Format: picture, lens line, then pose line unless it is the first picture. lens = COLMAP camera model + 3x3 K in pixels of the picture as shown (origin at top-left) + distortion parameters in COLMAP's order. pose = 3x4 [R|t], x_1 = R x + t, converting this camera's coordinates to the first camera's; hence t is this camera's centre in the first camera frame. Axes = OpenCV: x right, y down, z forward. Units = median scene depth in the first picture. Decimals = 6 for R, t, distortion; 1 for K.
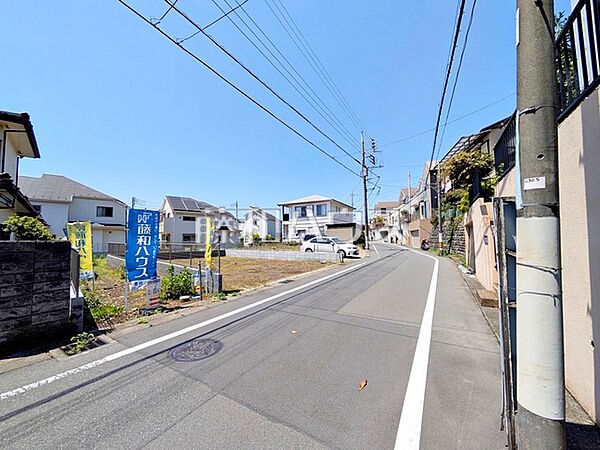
lens RADIAL K [[237.4, 0, 300.9], [0, 237.4, 226.2], [0, 0, 1]] dist [0.000825, 0.000282]
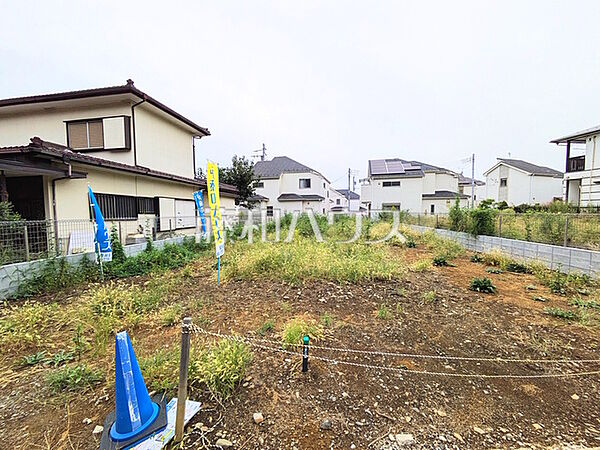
lens RADIAL K [[237.4, 0, 300.6], [0, 237.4, 225.0], [0, 0, 1]] dist [0.000825, 0.000282]
pose [[0.581065, 0.051756, -0.812210, 0.019643], [0.048135, 0.994043, 0.097780, 0.019701], [0.812433, -0.095912, 0.575112, 0.410377]]
